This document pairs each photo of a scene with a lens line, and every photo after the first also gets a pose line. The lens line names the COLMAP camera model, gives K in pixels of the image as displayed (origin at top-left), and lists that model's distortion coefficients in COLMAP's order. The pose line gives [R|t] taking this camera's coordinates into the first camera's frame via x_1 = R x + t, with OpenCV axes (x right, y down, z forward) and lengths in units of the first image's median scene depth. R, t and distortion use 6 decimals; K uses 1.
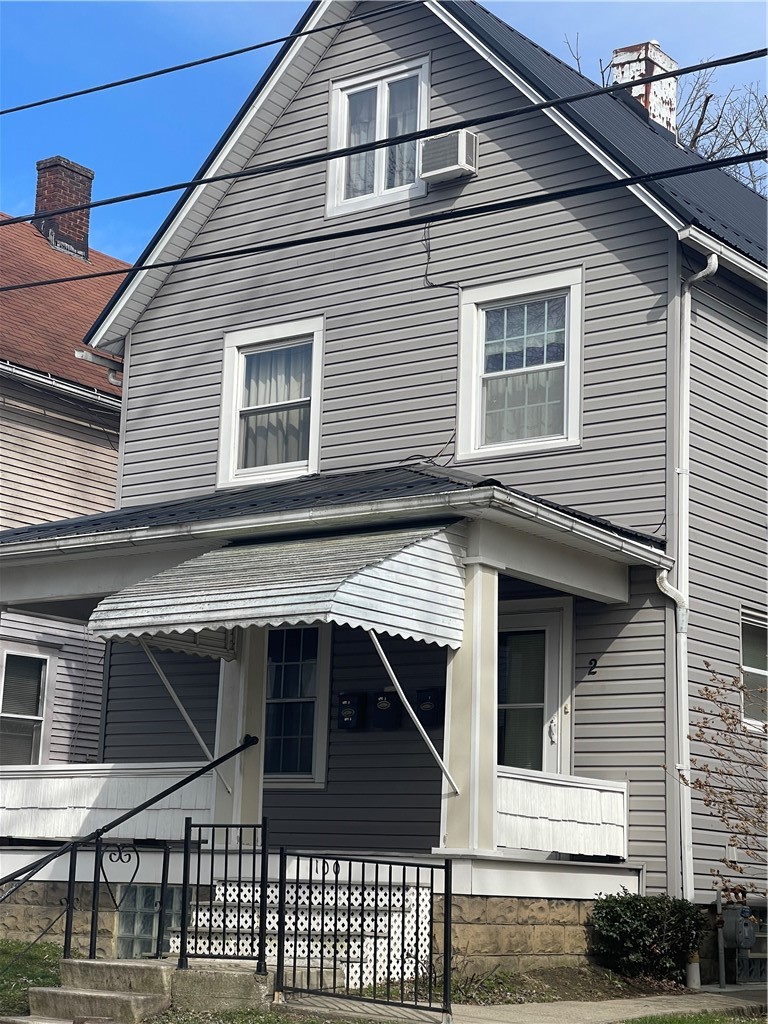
lens RADIAL K [[1830.2, 0, 384.0], [0, 1830.2, 512.0], [0, 0, 1]] dist [0.232806, -0.369773]
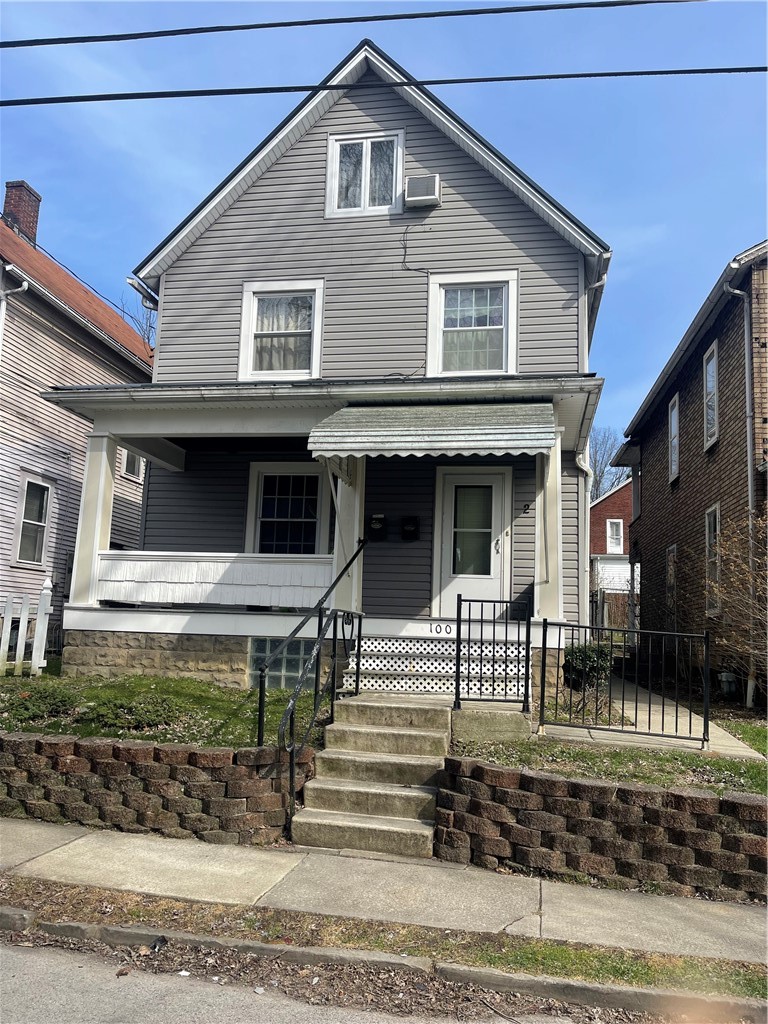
lens RADIAL K [[762.5, 0, 377.8], [0, 762.5, 518.0], [0, 0, 1]] dist [0.074966, -0.101841]
pose [[0.897846, 0.064116, 0.435617, -0.297340], [-0.092298, 0.994767, 0.043822, 0.071572], [-0.430528, -0.079552, 0.899065, 0.416235]]
